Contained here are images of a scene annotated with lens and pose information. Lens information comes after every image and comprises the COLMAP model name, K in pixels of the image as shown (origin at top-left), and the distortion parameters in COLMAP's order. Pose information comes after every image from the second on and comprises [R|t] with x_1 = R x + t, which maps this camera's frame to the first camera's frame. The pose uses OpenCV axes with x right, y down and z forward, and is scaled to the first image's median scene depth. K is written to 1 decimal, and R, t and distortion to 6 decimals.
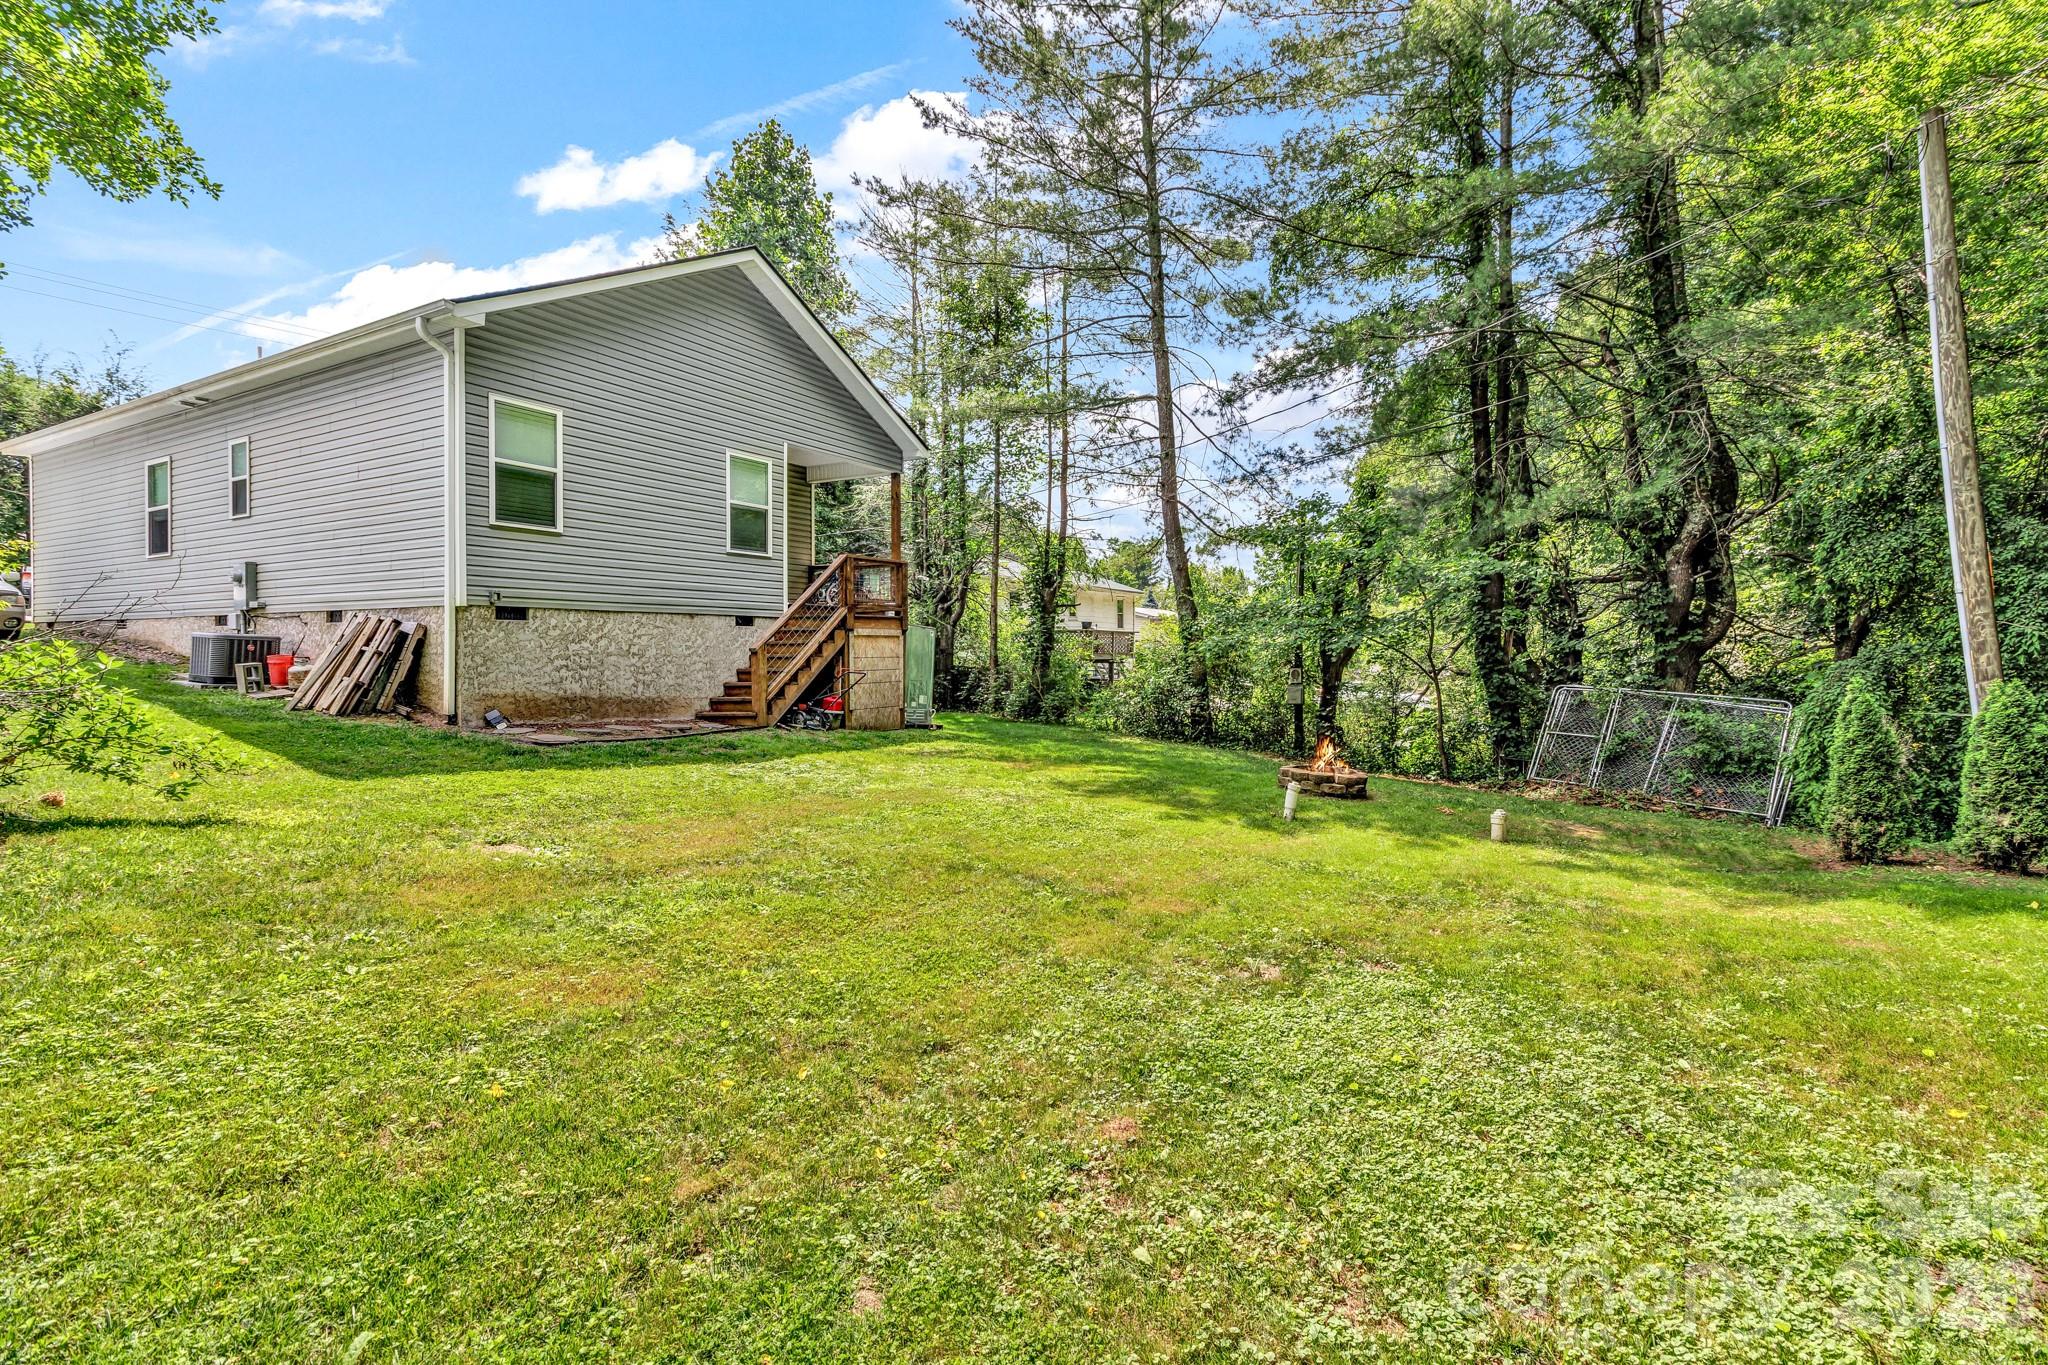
lens RADIAL K [[944.0, 0, 1029.4], [0, 944.0, 659.1], [0, 0, 1]] dist [0.001525, -0.000024]
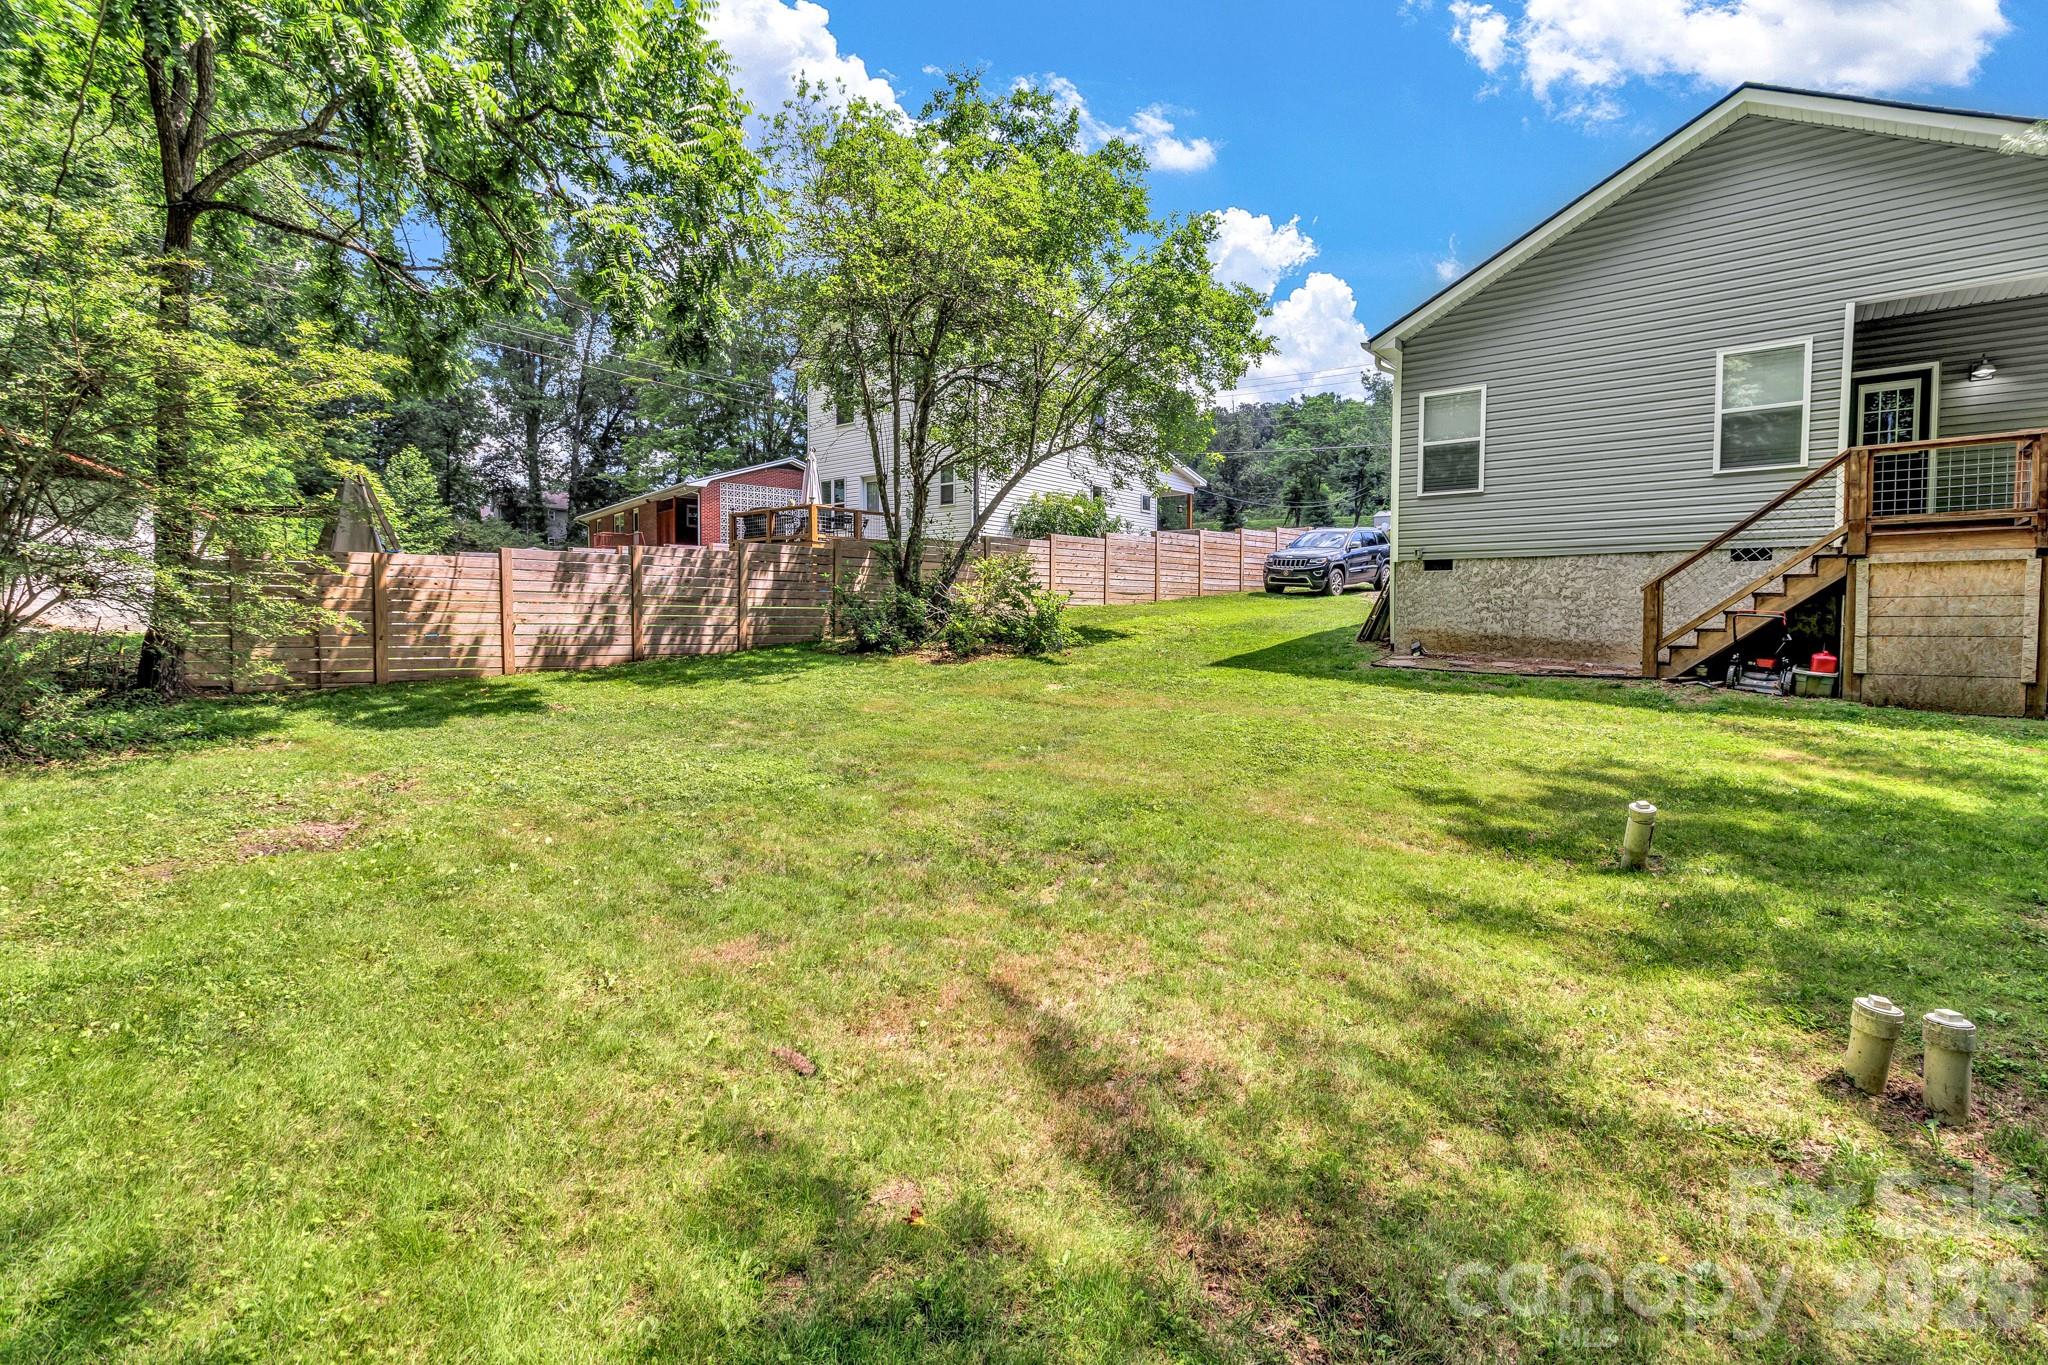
lens RADIAL K [[944.0, 0, 1029.4], [0, 944.0, 659.1], [0, 0, 1]] dist [0.001525, -0.000024]
pose [[-0.149748, 0.034522, -0.988121, 0.723265], [-0.016416, 0.999166, 0.037395, 0.035185], [0.988588, 0.021821, -0.149057, 0.626075]]
